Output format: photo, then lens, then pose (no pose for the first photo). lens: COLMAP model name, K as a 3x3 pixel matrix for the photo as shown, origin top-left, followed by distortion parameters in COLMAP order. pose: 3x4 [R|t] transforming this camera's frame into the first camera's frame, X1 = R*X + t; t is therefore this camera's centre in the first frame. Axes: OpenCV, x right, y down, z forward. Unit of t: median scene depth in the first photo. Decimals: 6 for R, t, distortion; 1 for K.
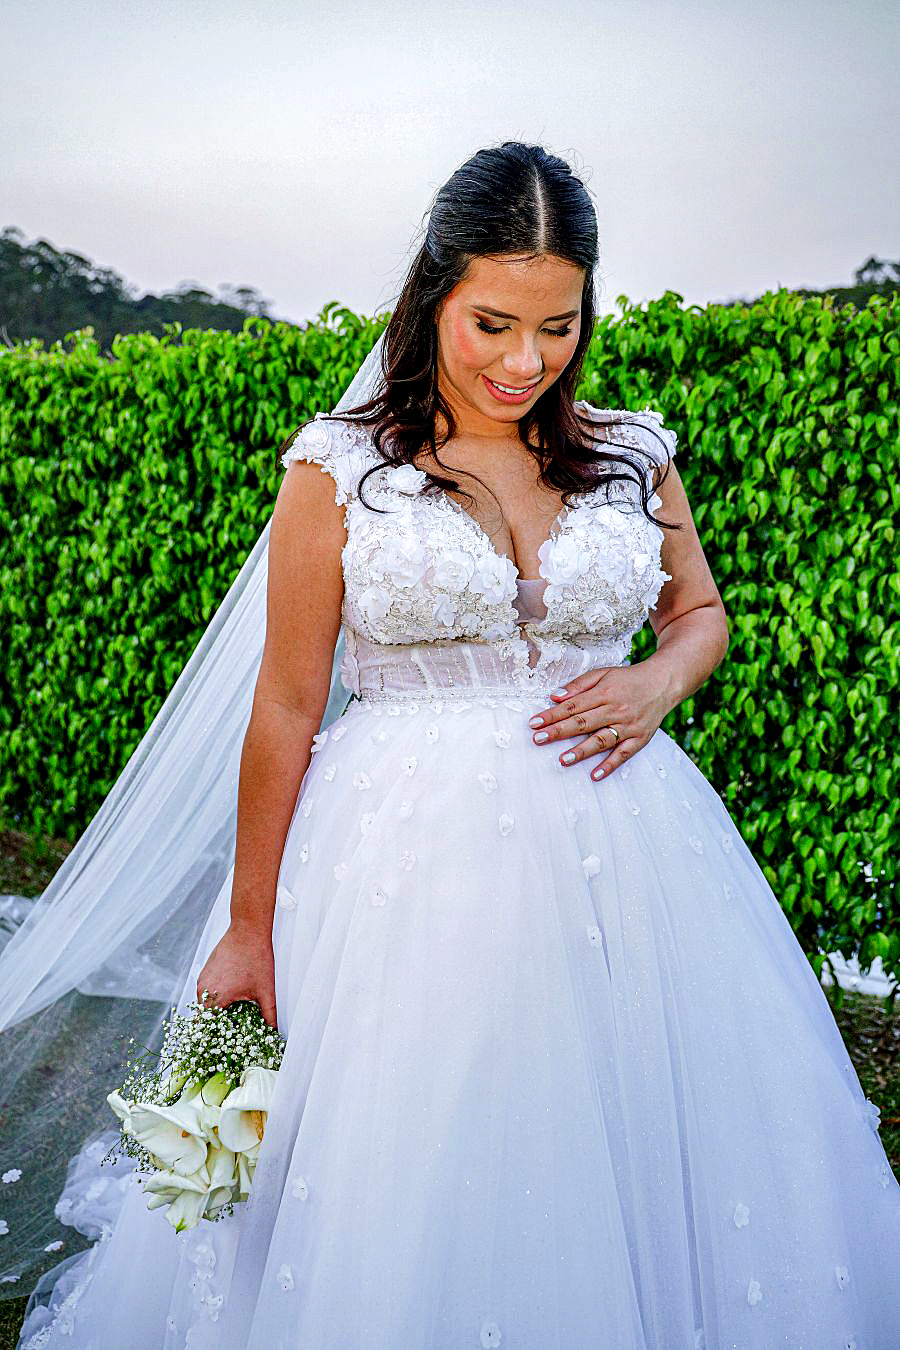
lens RADIAL K [[1166.9, 0, 471.9], [0, 1166.9, 673.0], [0, 0, 1]] dist [0.056680, 0.000330]
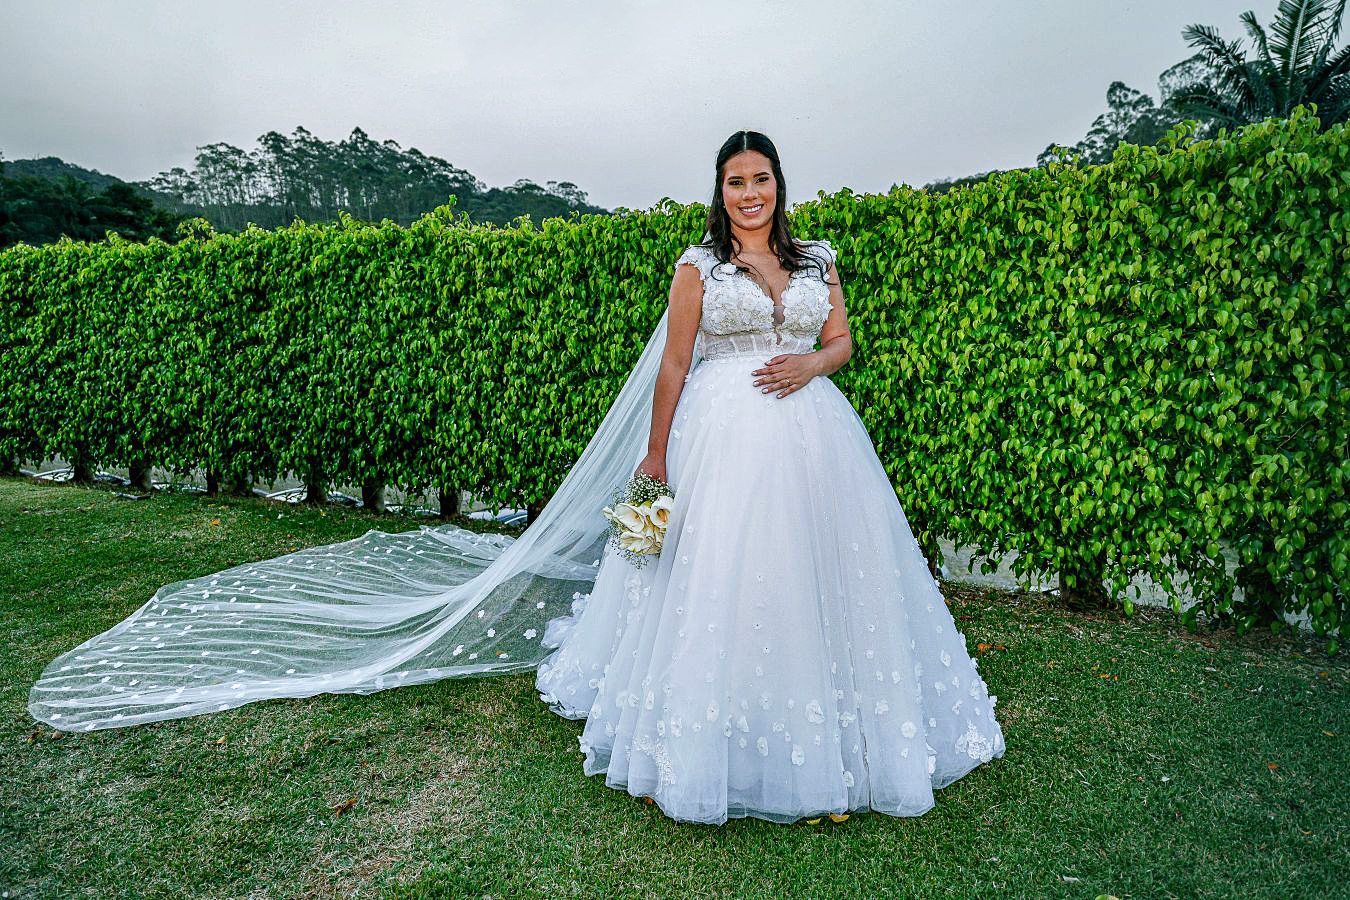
lens RADIAL K [[848.9, 0, 698.8], [0, 848.9, 459.6], [0, 0, 1]] dist [0.128168, -0.035458]
pose [[0.999429, -0.010826, -0.032008, -0.030043], [0.010685, 0.999932, -0.004567, 0.122216], [0.032055, 0.004222, 0.999477, -0.410656]]
